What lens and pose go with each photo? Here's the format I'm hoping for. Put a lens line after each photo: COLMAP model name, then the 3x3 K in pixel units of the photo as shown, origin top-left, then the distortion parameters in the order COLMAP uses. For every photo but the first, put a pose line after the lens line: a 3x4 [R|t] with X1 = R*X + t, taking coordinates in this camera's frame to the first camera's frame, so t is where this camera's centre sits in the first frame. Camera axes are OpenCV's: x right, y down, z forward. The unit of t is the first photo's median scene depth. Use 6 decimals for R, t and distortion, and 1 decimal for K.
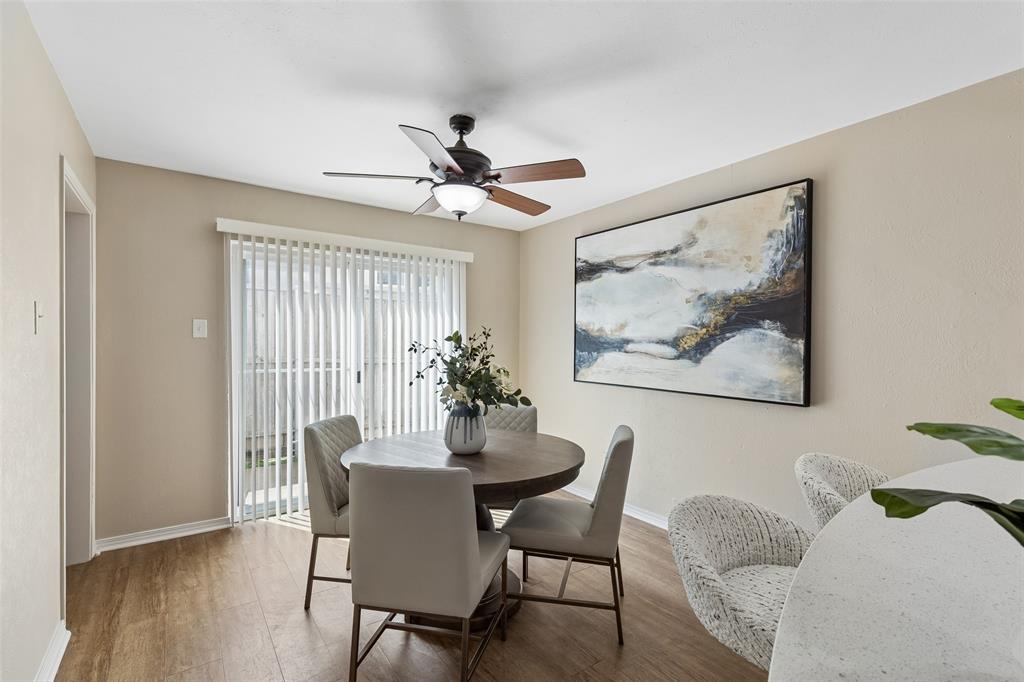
lens RADIAL K [[468.4, 0, 520.5], [0, 468.4, 346.5], [0, 0, 1]] dist [0.008102, -0.000837]
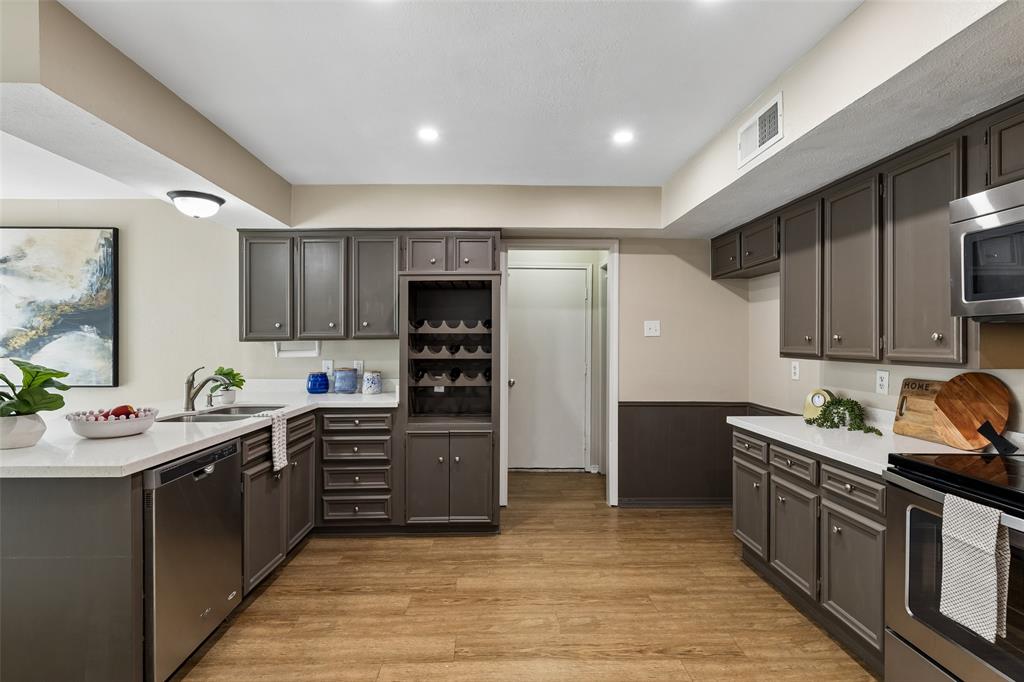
lens RADIAL K [[505.7, 0, 502.4], [0, 505.7, 340.7], [0, 0, 1]] dist [-0.000656, 0.000068]
pose [[0.573342, -0.003801, 0.819307, 0.023087], [0.012924, 0.999907, -0.004406, 0.008111], [-0.819214, 0.013115, 0.573338, -0.703546]]
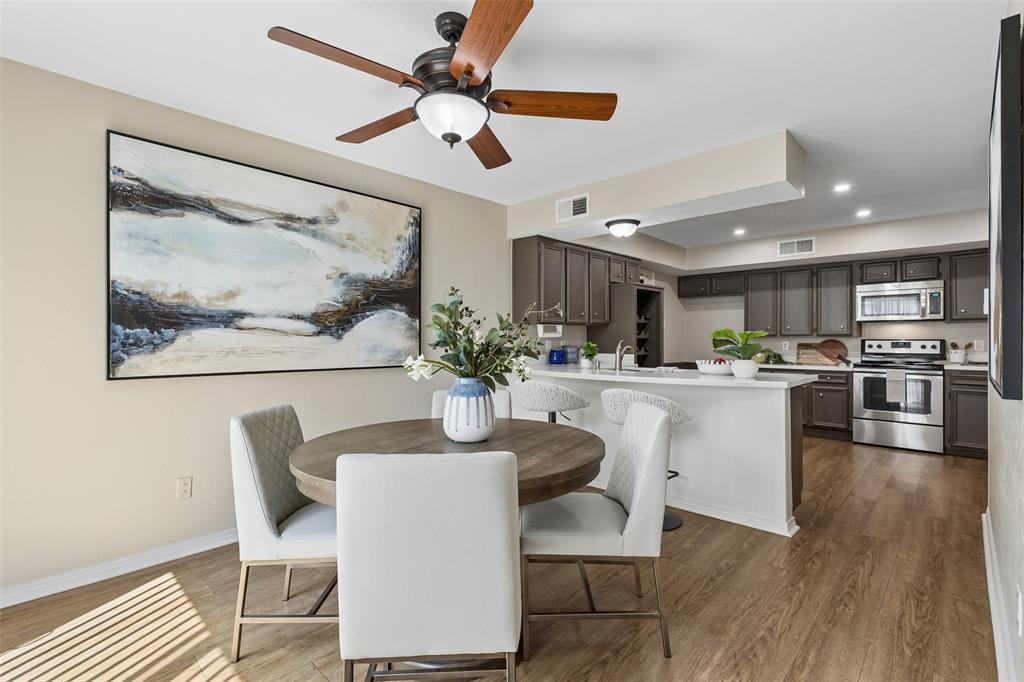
lens RADIAL K [[468.4, 0, 513.6], [0, 468.4, 340.7], [0, 0, 1]] dist [0.008102, -0.000837]
pose [[-0.183377, -0.007153, 0.983017, -0.715039], [0.008705, 0.999923, 0.008900, 0.033588], [-0.983004, 0.010189, -0.183300, 0.818260]]
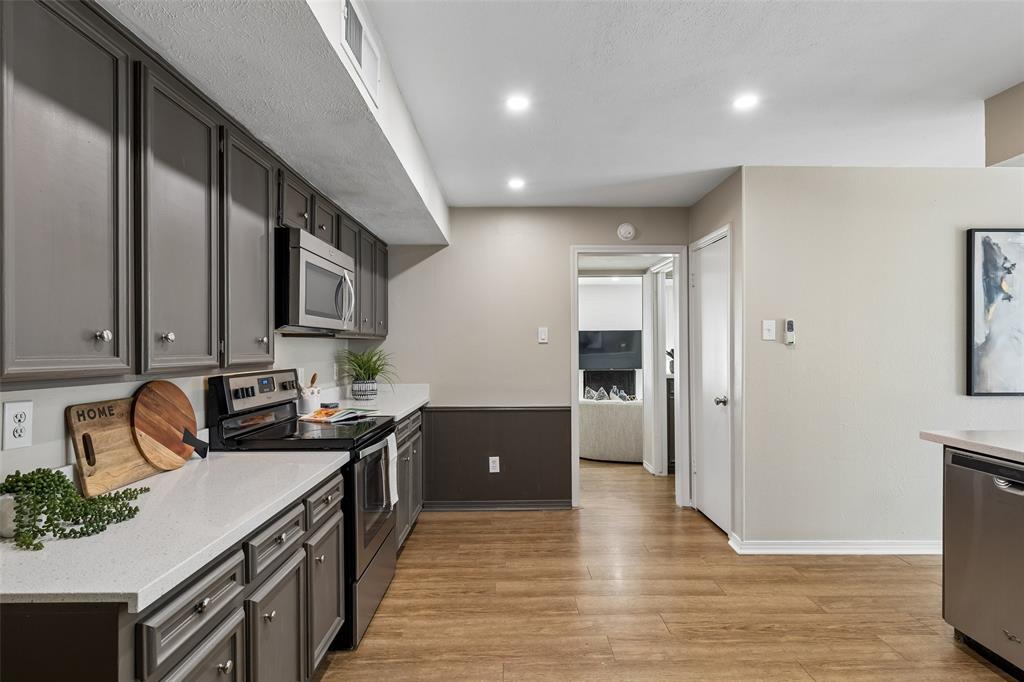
lens RADIAL K [[505.7, 0, 518.4], [0, 505.7, 347.6], [0, 0, 1]] dist [-0.000656, 0.000068]
pose [[-0.574293, -0.006161, -0.818626, 1.208754], [-0.014053, 0.999899, 0.002333, 0.010465], [0.818529, 0.012844, -0.574322, -0.140319]]
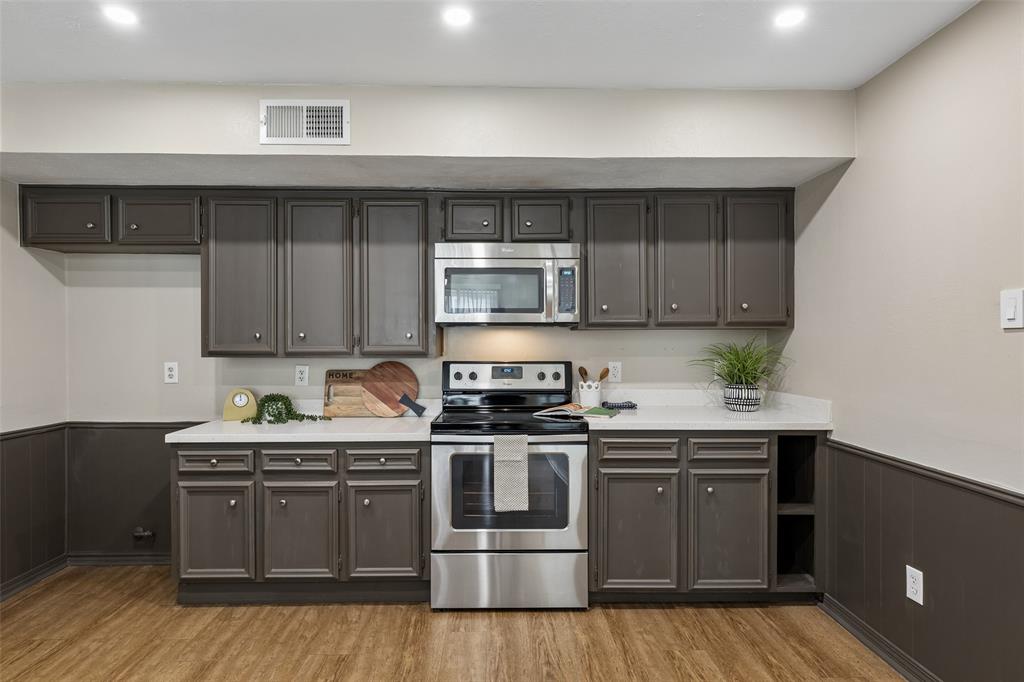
lens RADIAL K [[554.5, 0, 509.1], [0, 554.5, 341.2], [0, 0, 1]] dist [-0.003609, 0.001258]
pose [[-0.824141, -0.007206, 0.566338, 0.171568], [0.003122, 0.999846, 0.017264, 0.001099], [-0.566375, 0.015996, -0.823992, -0.089899]]
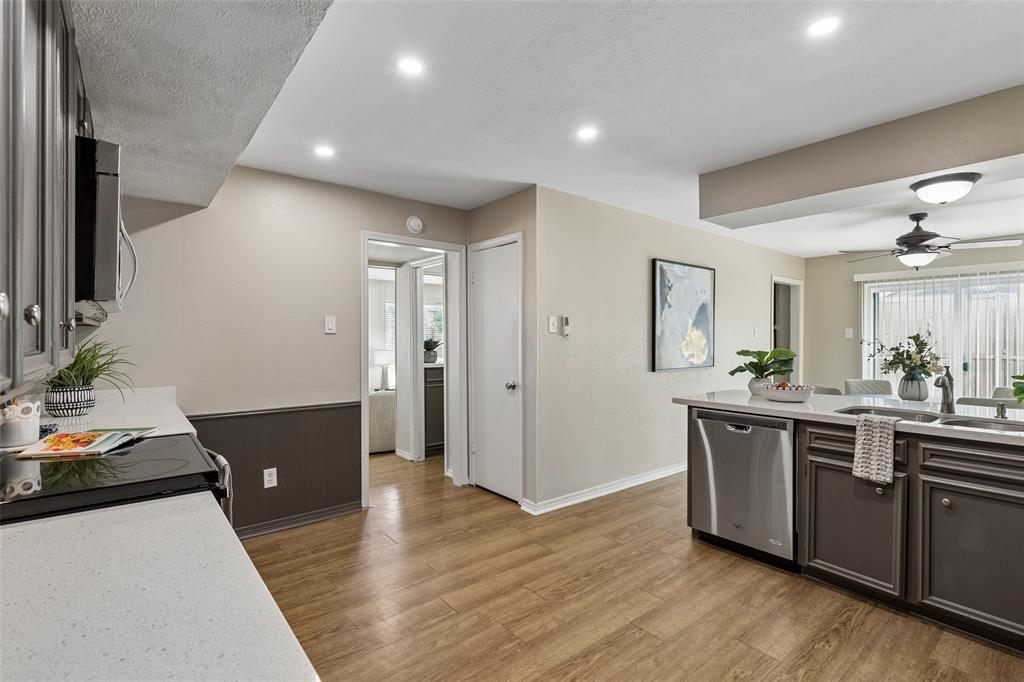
lens RADIAL K [[474.4, 0, 515.2], [0, 474.4, 337.0], [0, 0, 1]] dist [0.001457, -0.000848]
pose [[0.052963, -0.010766, -0.998538, 1.233846], [-0.013581, 0.999842, -0.011500, 0.015849], [0.998504, 0.014170, 0.052808, -0.474171]]
